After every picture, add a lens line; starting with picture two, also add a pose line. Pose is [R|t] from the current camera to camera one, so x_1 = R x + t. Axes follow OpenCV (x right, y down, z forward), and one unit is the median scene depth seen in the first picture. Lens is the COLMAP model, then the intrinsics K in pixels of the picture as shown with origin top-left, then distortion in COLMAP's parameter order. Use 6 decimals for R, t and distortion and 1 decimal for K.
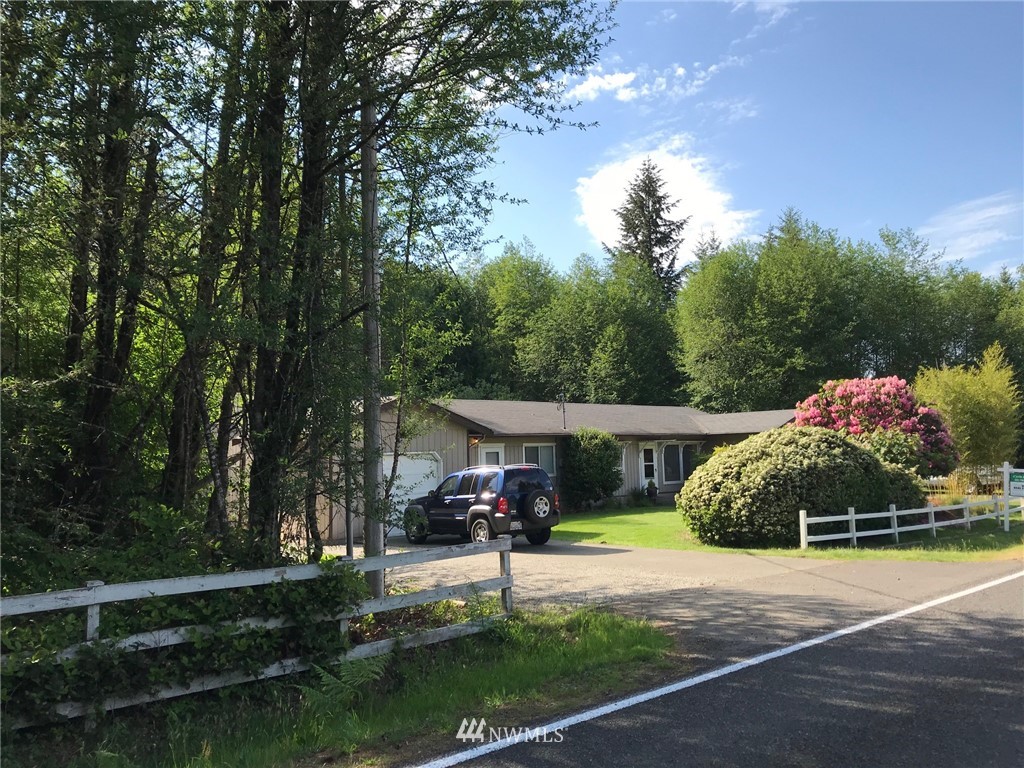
lens RADIAL K [[845.9, 0, 509.1], [0, 845.9, 385.5], [0, 0, 1]] dist [0.027560, -0.029896]
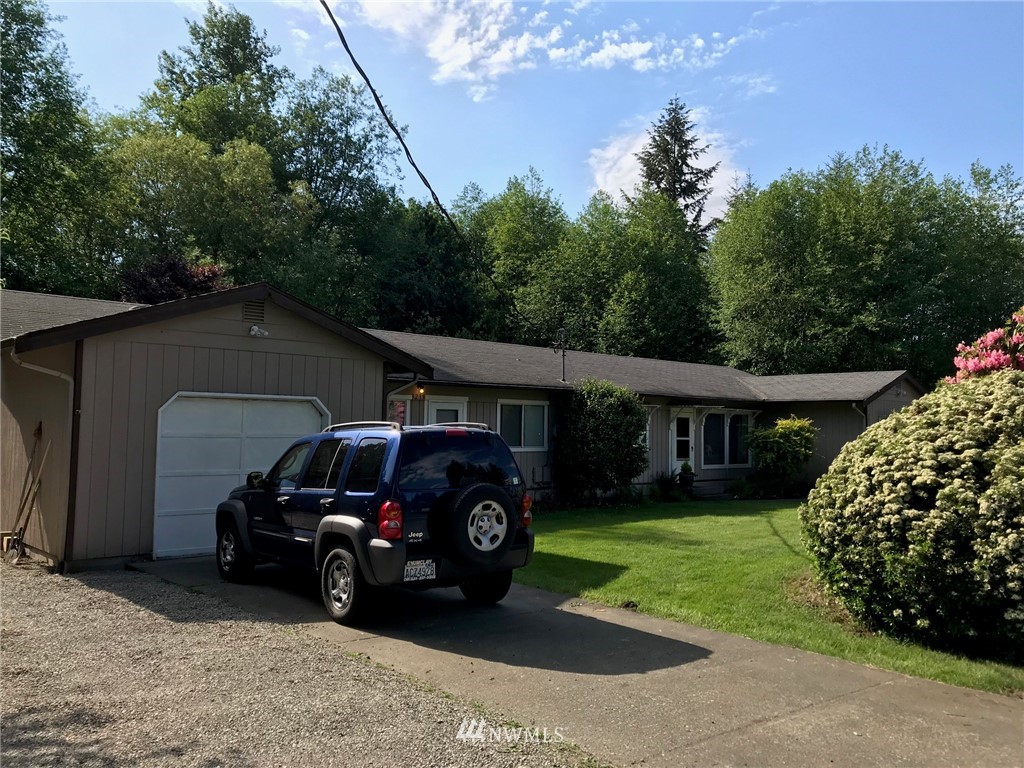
lens RADIAL K [[845.9, 0, 490.5], [0, 845.9, 366.0], [0, 0, 1]] dist [0.027560, -0.029896]
pose [[0.998755, 0.039253, -0.030770, 0.025739], [-0.038940, 0.999184, 0.010719, 0.031870], [0.031166, -0.009507, 0.999469, 0.305377]]
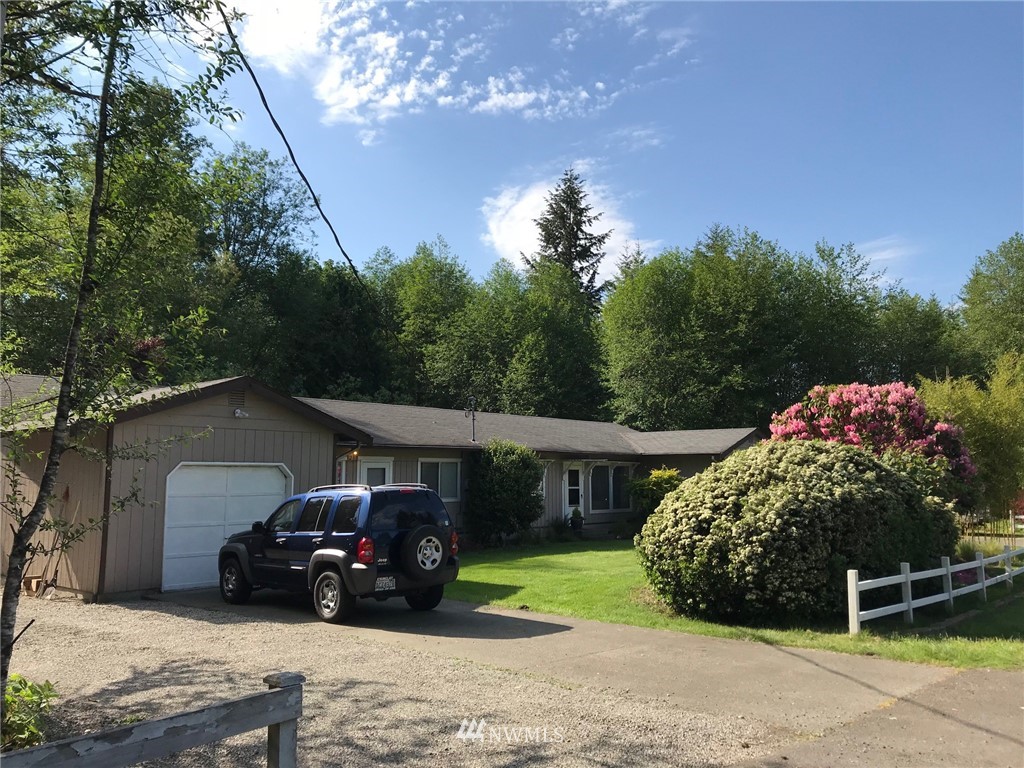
lens RADIAL K [[845.9, 0, 508.8], [0, 845.9, 375.8], [0, 0, 1]] dist [0.027560, -0.029896]
pose [[0.994103, 0.038135, 0.101517, 0.014724], [-0.034307, 0.998642, -0.039197, 0.018590], [-0.102874, 0.035483, 0.994061, 0.192273]]
